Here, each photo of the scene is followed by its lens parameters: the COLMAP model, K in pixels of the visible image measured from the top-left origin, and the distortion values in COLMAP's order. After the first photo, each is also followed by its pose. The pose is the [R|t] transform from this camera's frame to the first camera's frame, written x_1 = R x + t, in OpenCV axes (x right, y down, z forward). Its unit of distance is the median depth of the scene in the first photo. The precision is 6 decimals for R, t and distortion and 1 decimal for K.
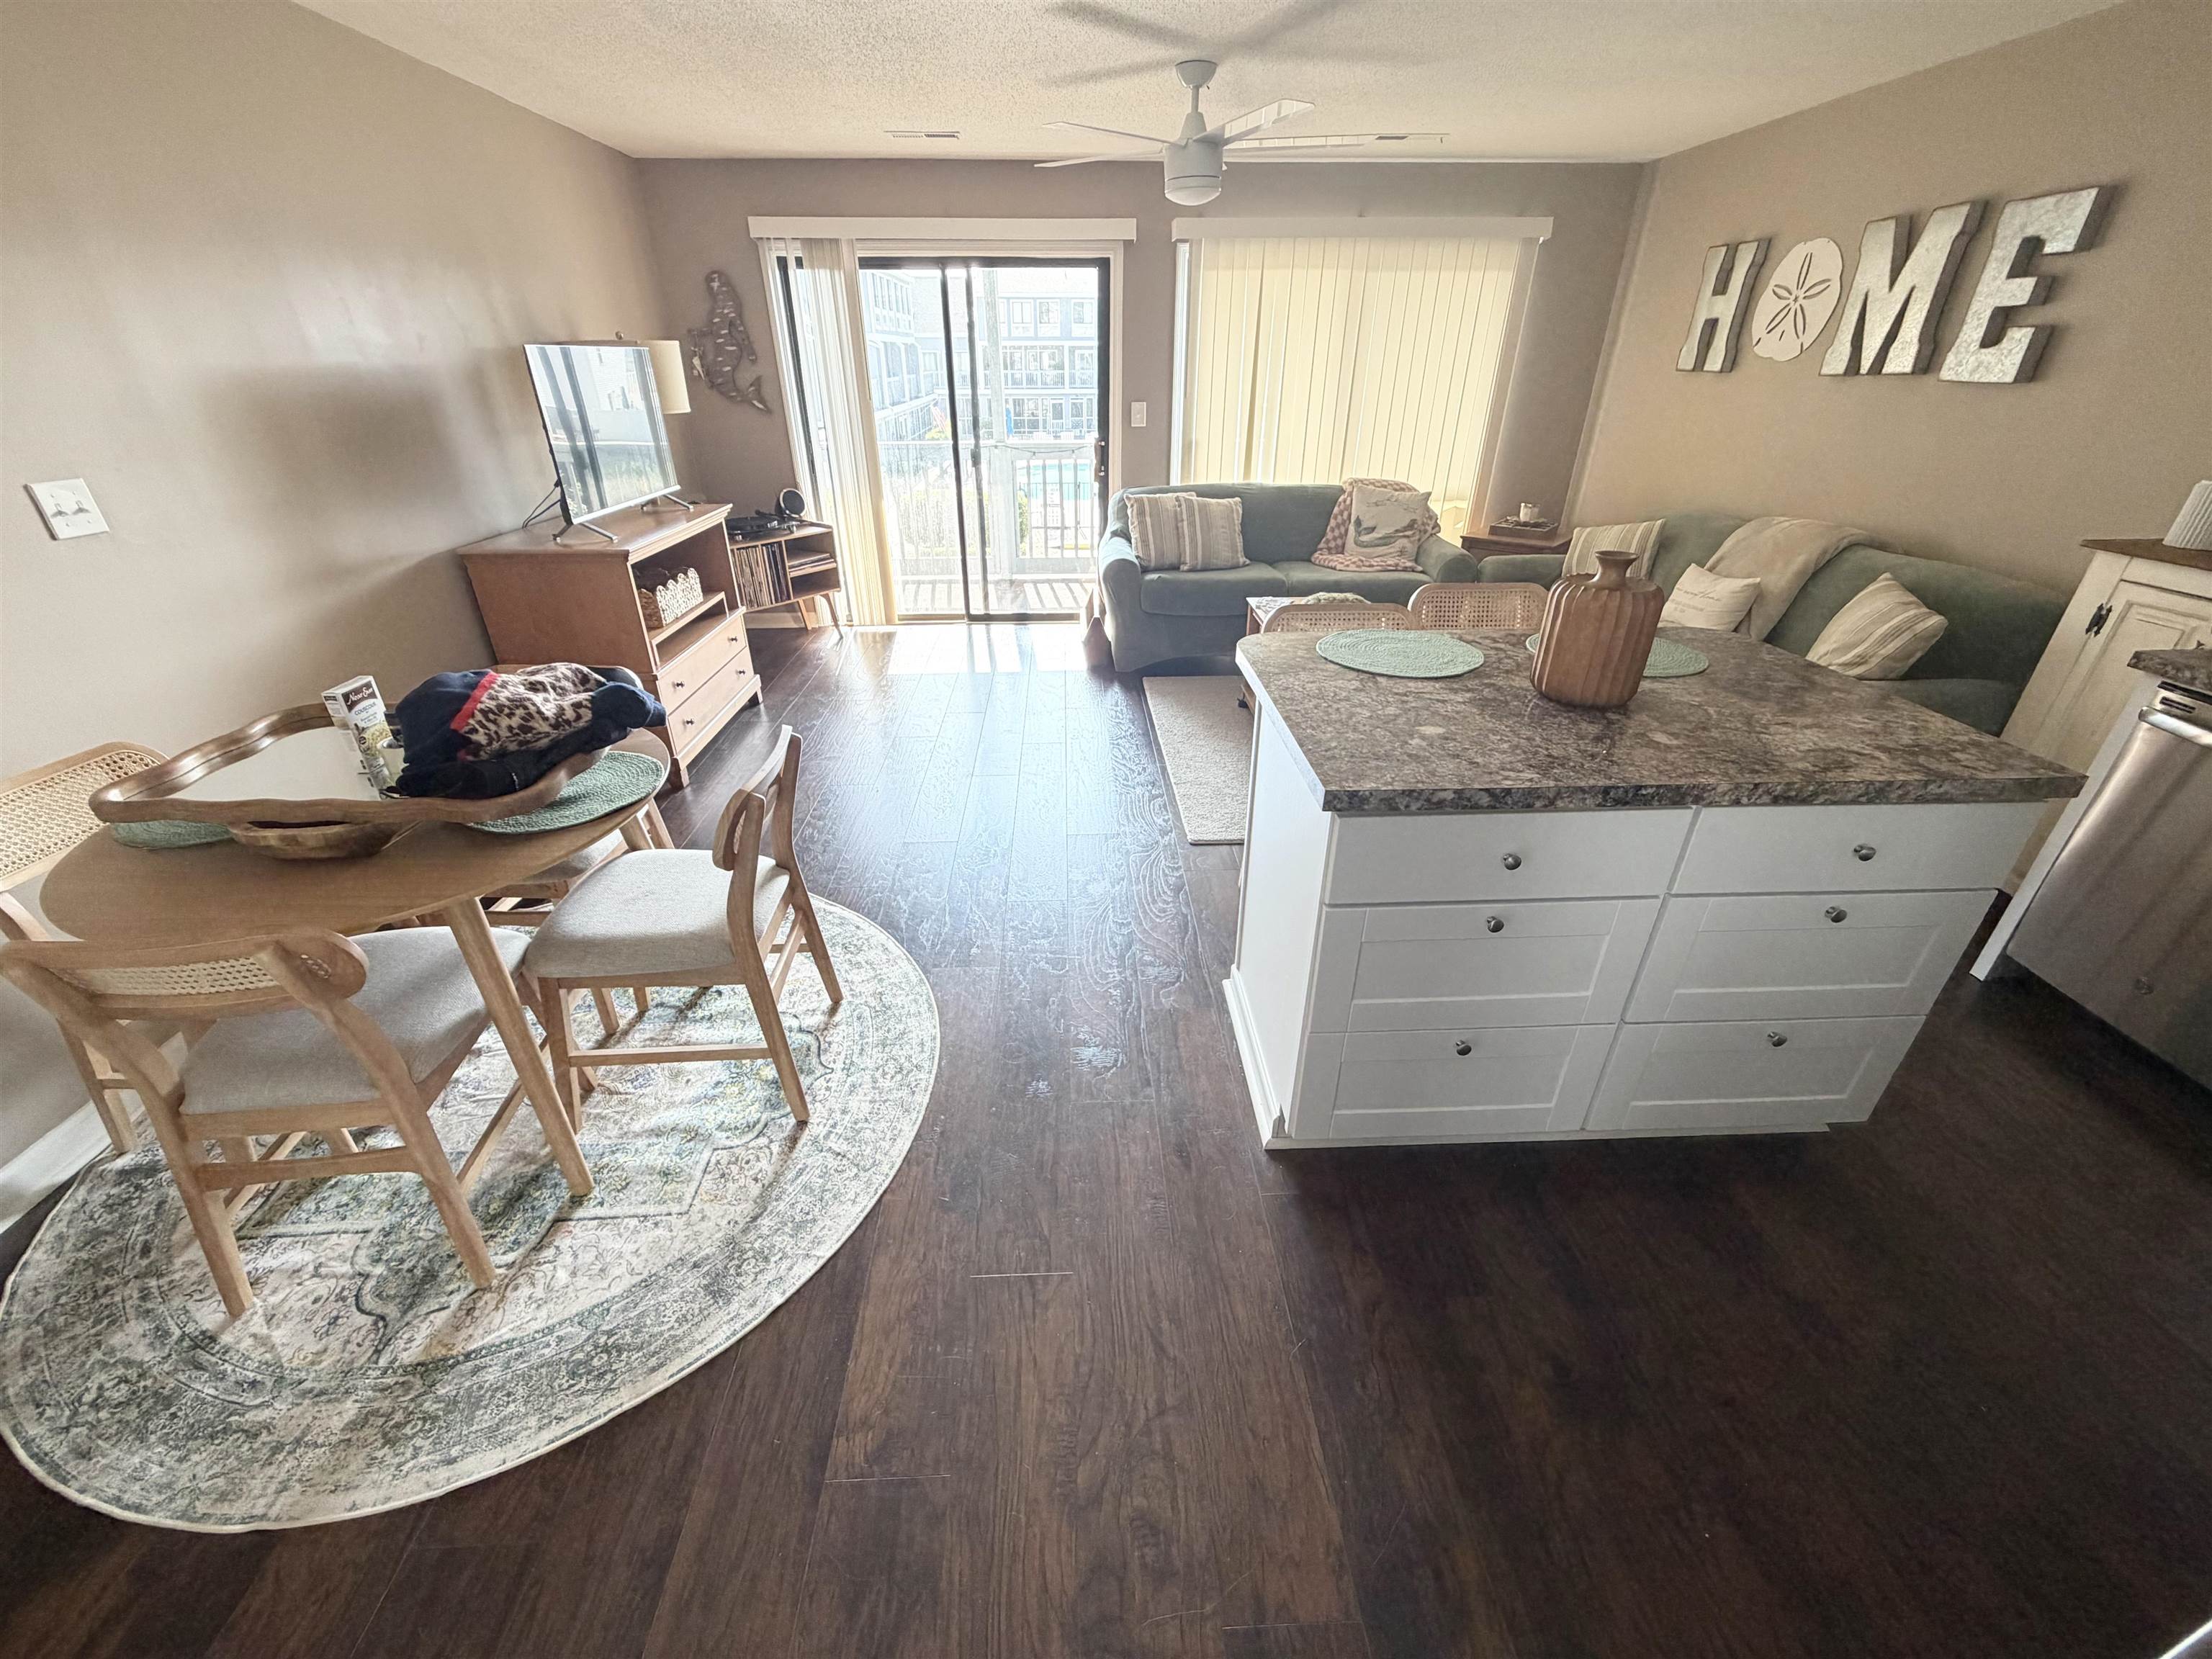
lens RADIAL K [[878.4, 0, 1106.0], [0, 878.4, 829.5], [0, 0, 1]] dist [0.001277, -0.000130]
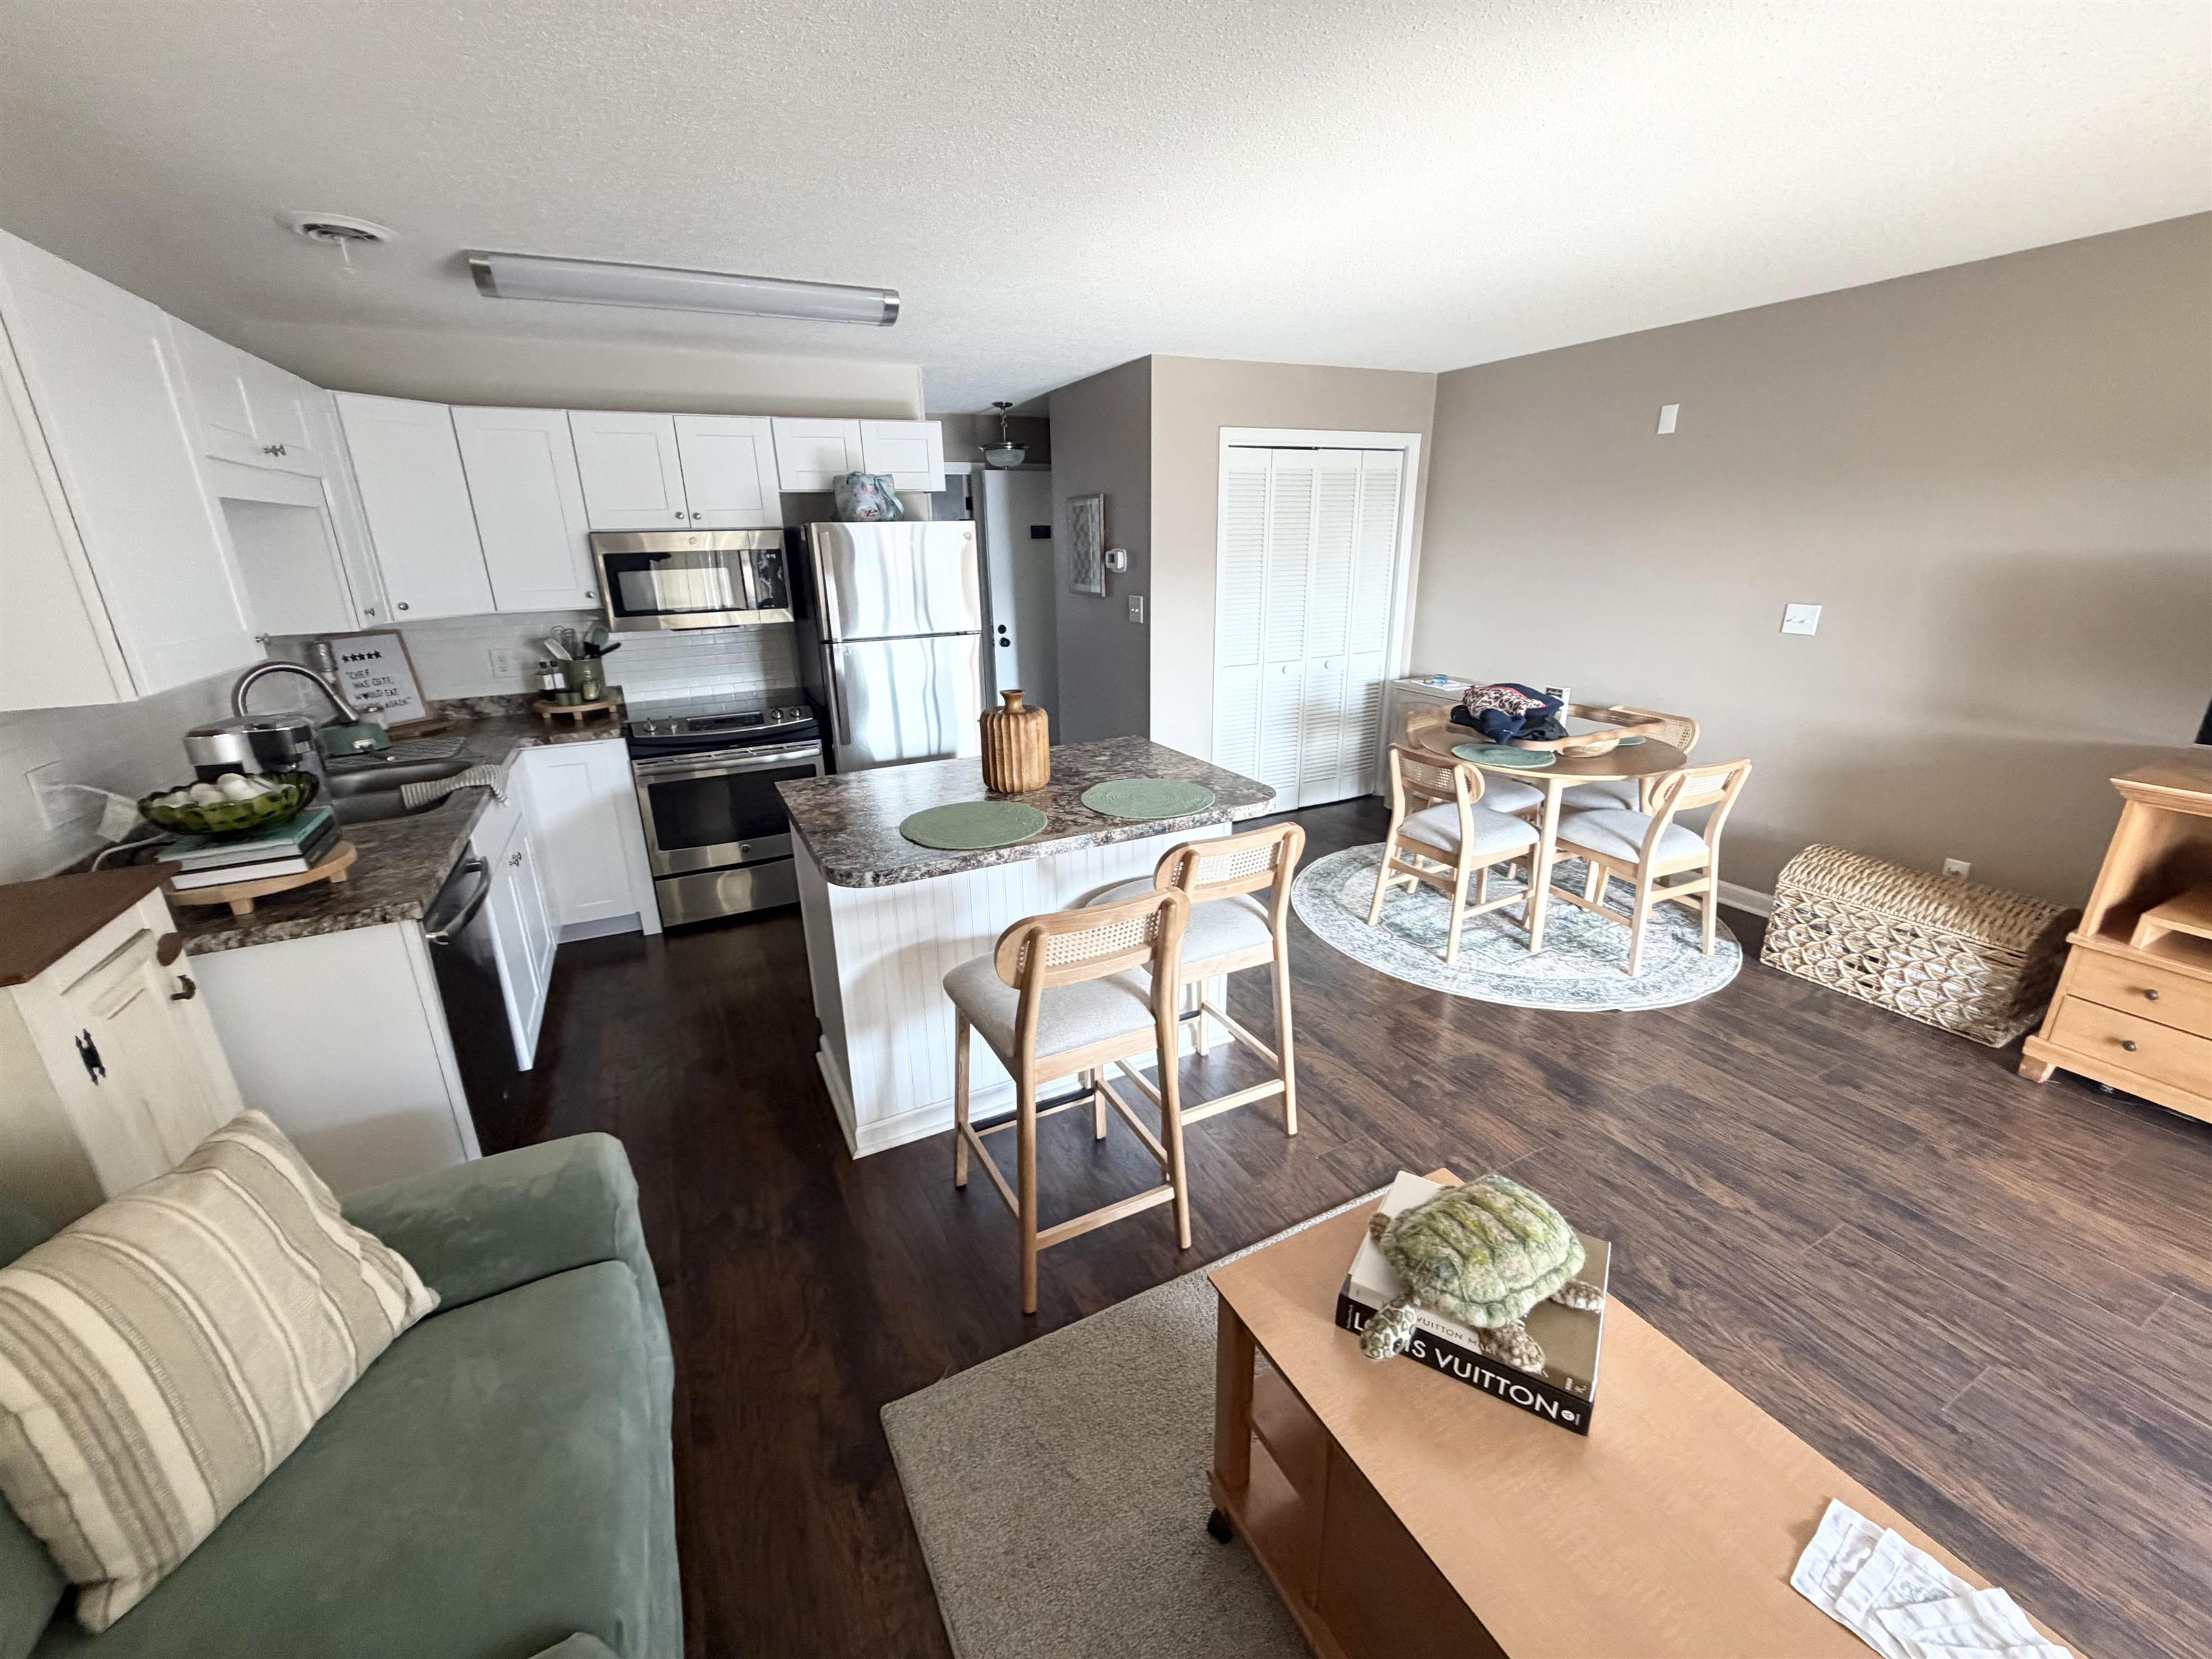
lens RADIAL K [[878.4, 0, 1106.0], [0, 878.4, 829.5], [0, 0, 1]] dist [0.001277, -0.000130]
pose [[-0.906792, 0.152531, -0.393016, 0.933468], [-0.181576, 0.700041, 0.690632, -1.069756], [0.380470, 0.697622, -0.607096, 1.879954]]
